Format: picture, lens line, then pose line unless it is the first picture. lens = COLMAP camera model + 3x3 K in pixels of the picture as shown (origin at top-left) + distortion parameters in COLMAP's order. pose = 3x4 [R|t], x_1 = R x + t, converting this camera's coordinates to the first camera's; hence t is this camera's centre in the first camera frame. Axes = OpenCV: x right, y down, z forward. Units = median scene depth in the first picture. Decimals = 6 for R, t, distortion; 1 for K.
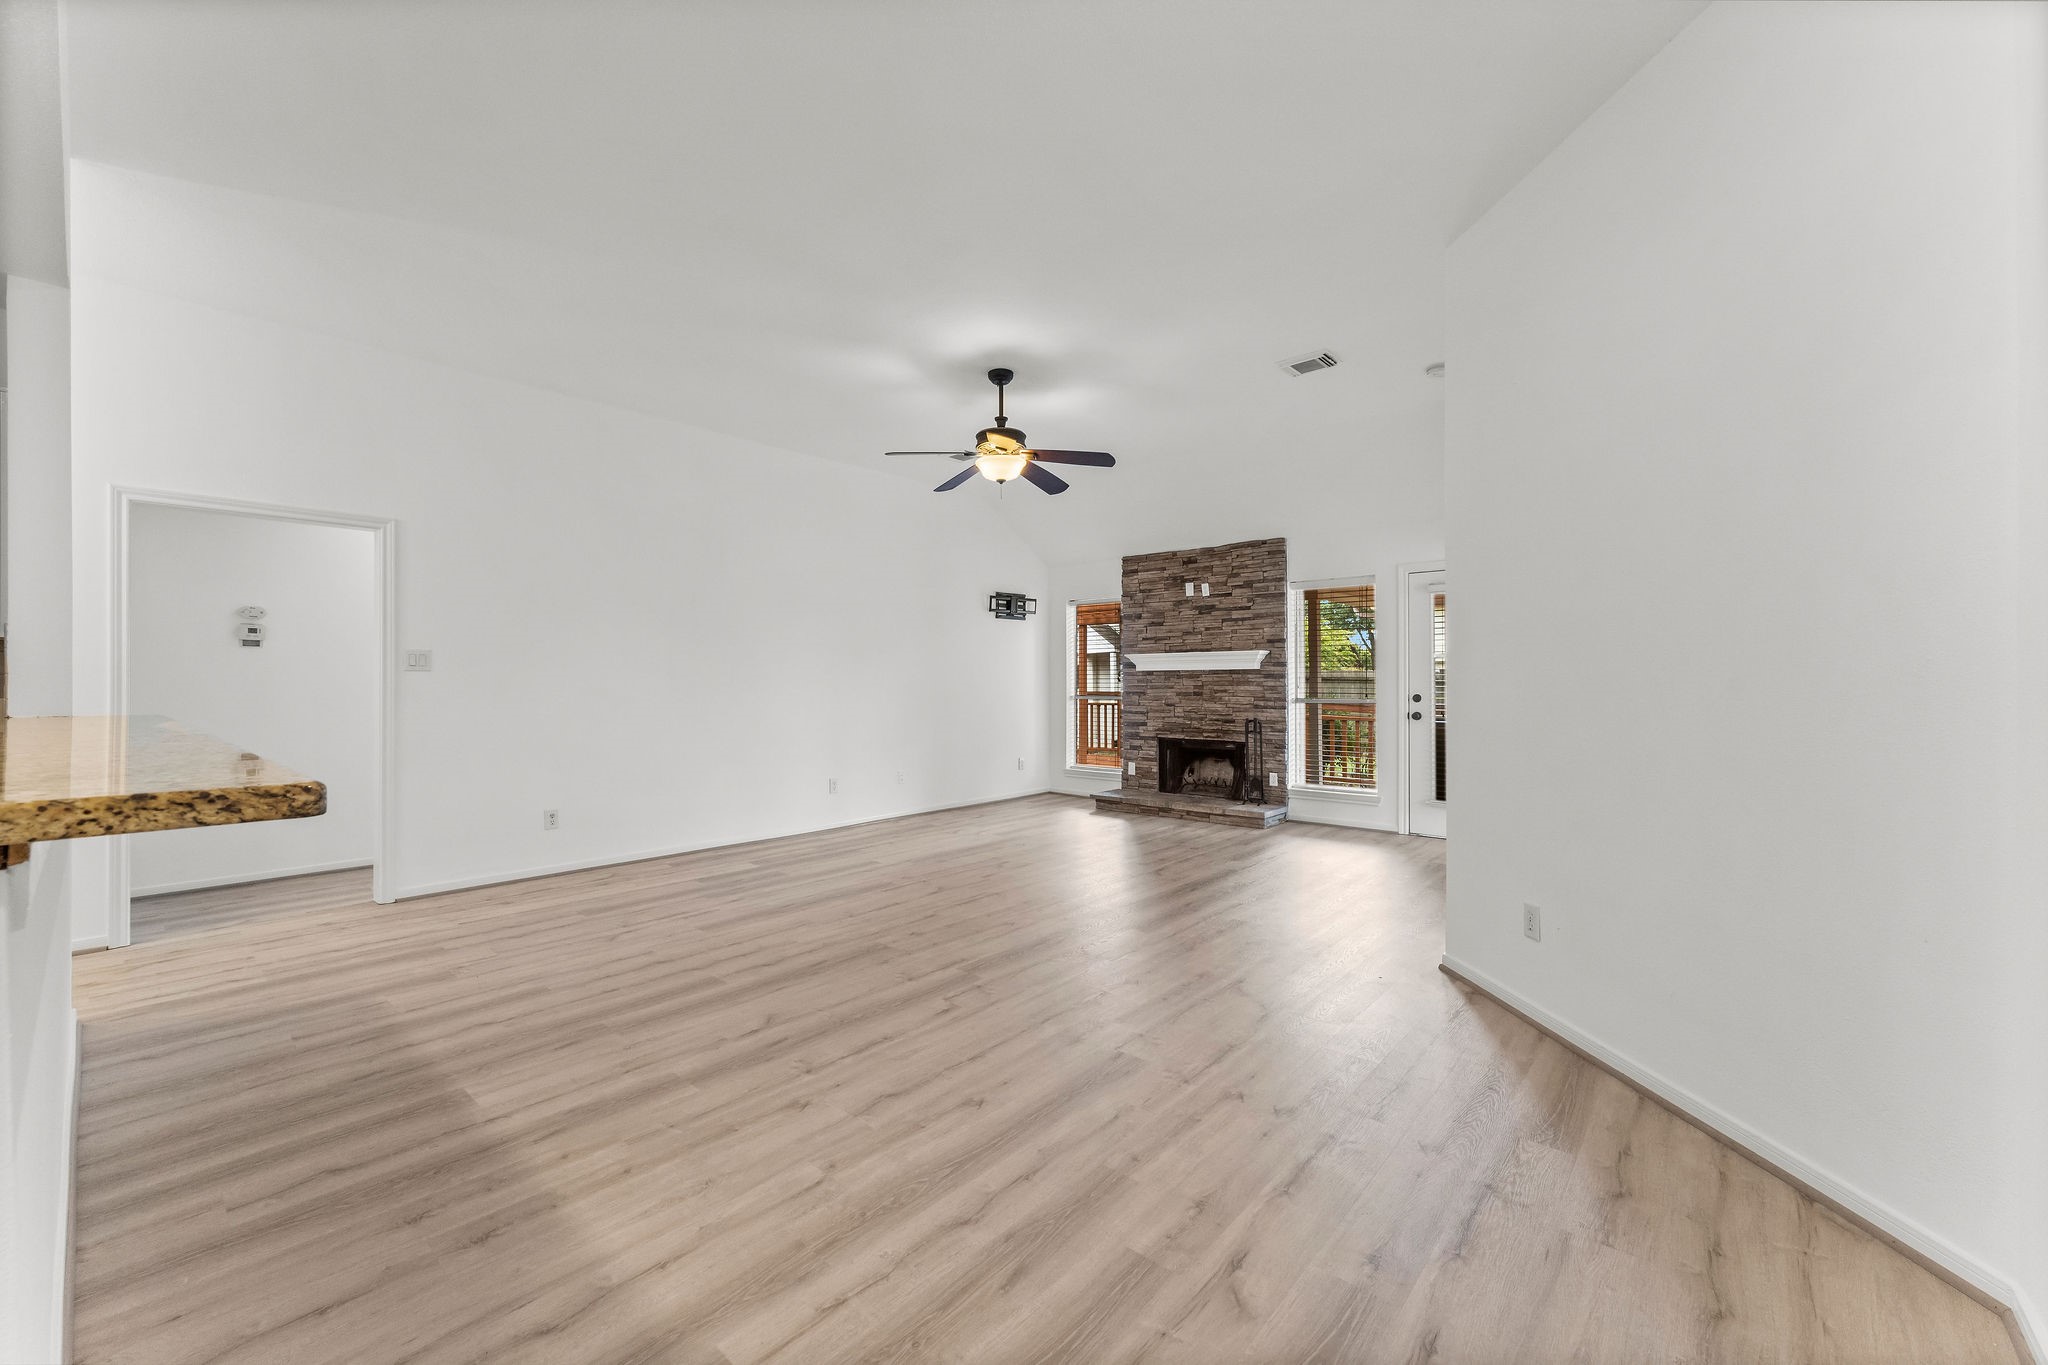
lens RADIAL K [[815.3, 0, 1017.3], [0, 815.3, 677.7], [0, 0, 1]] dist [0.000649, -0.000041]
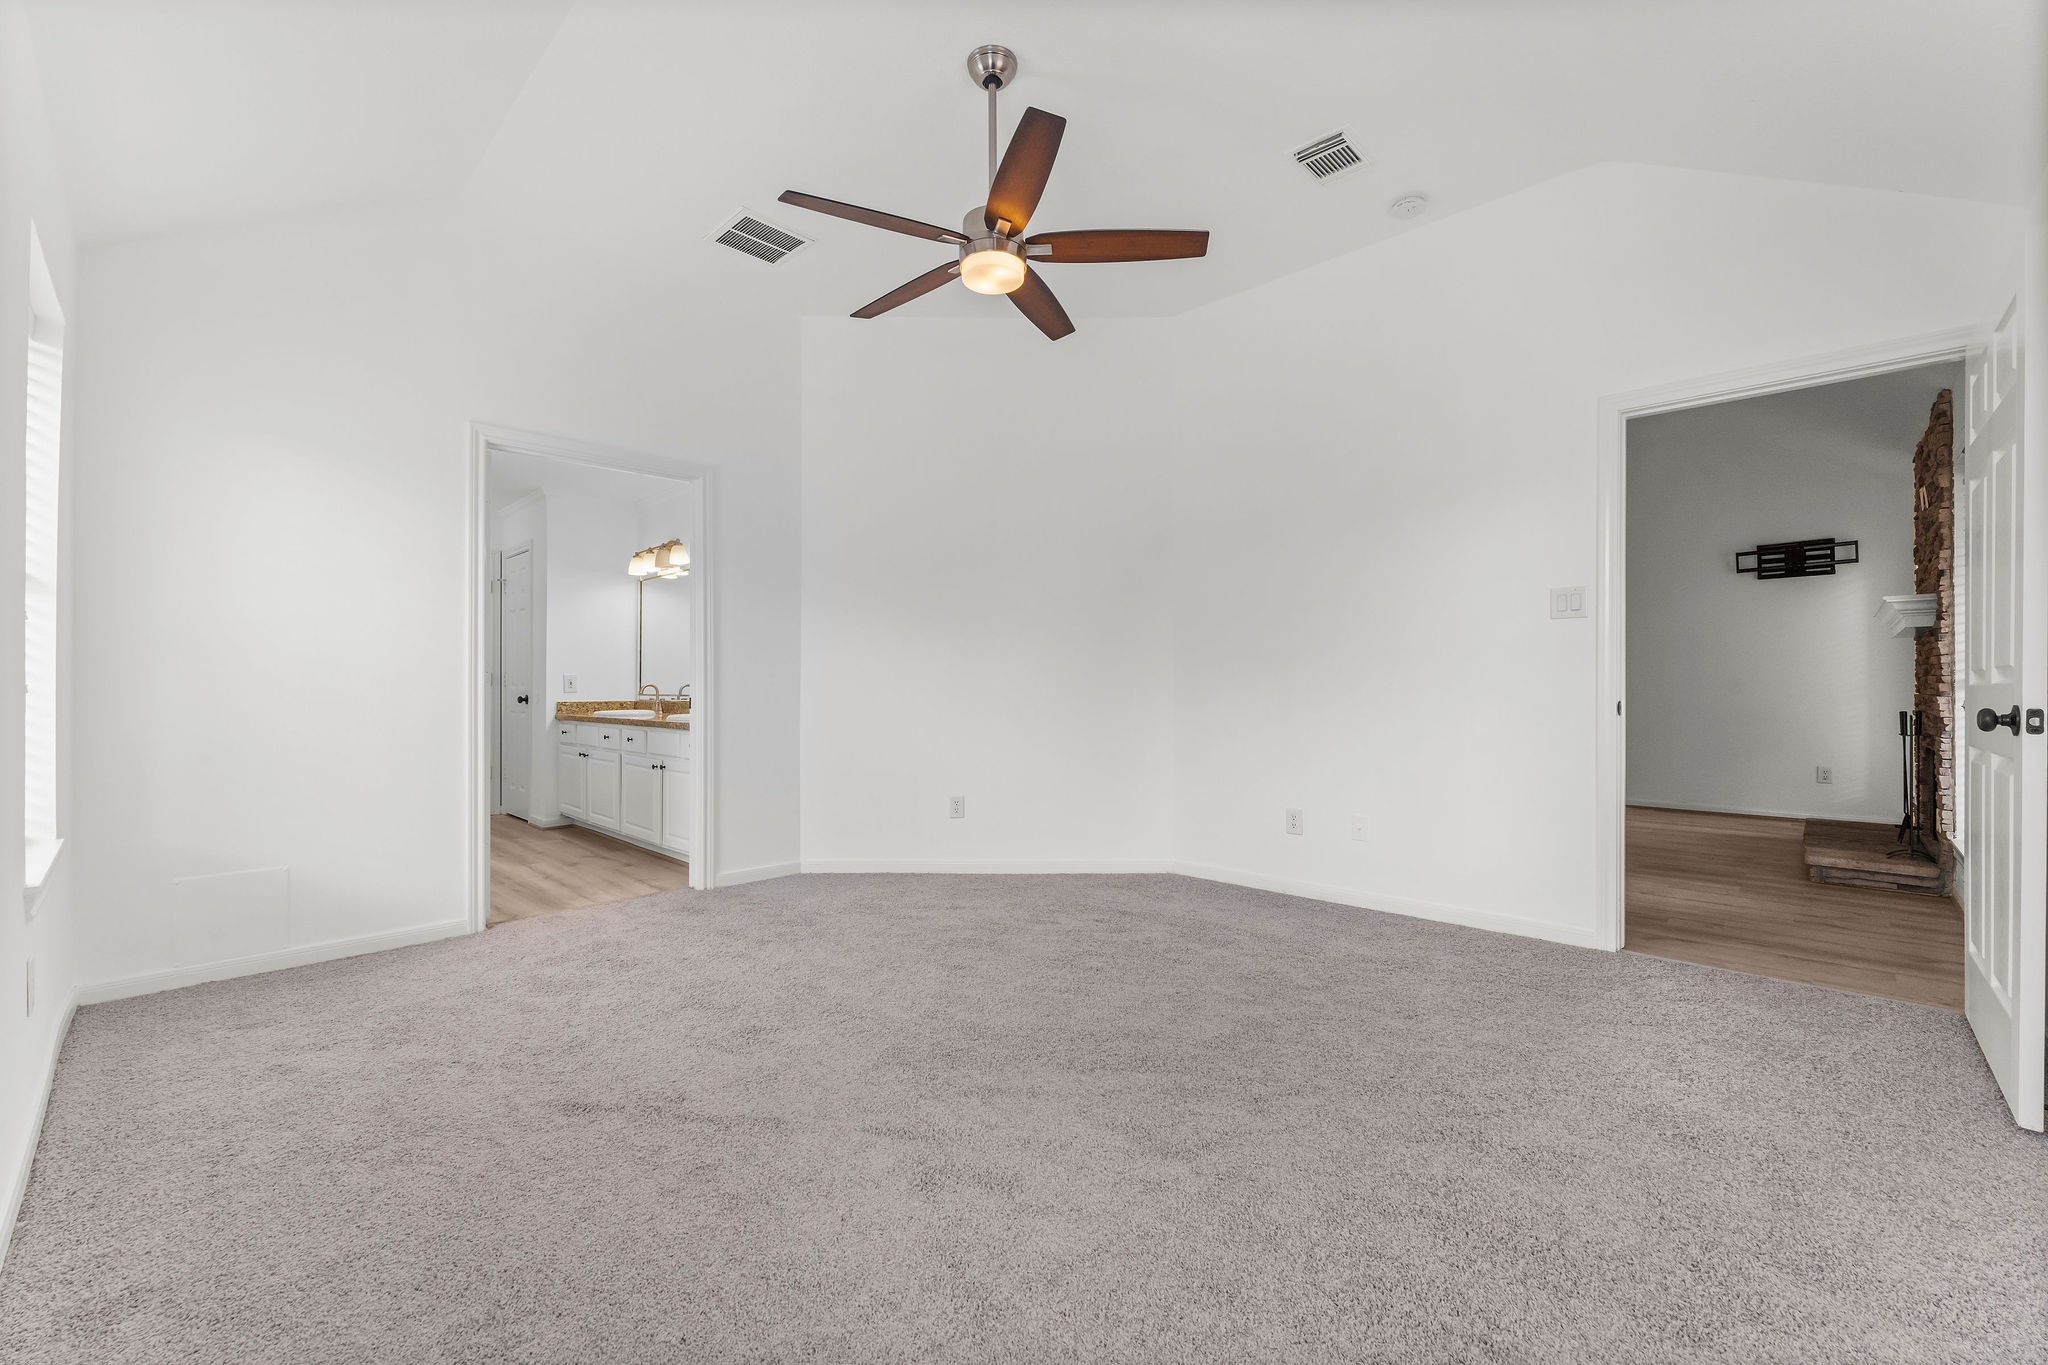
lens RADIAL K [[839.2, 0, 1024.0], [0, 839.2, 682.5], [0, 0, 1]] dist [-0.001345, -0.000342]
pose [[-0.042076, -0.003154, -0.999109, 0.923319], [0.002281, 0.999992, -0.003253, 0.029713], [0.999112, -0.002416, -0.042068, 0.390814]]
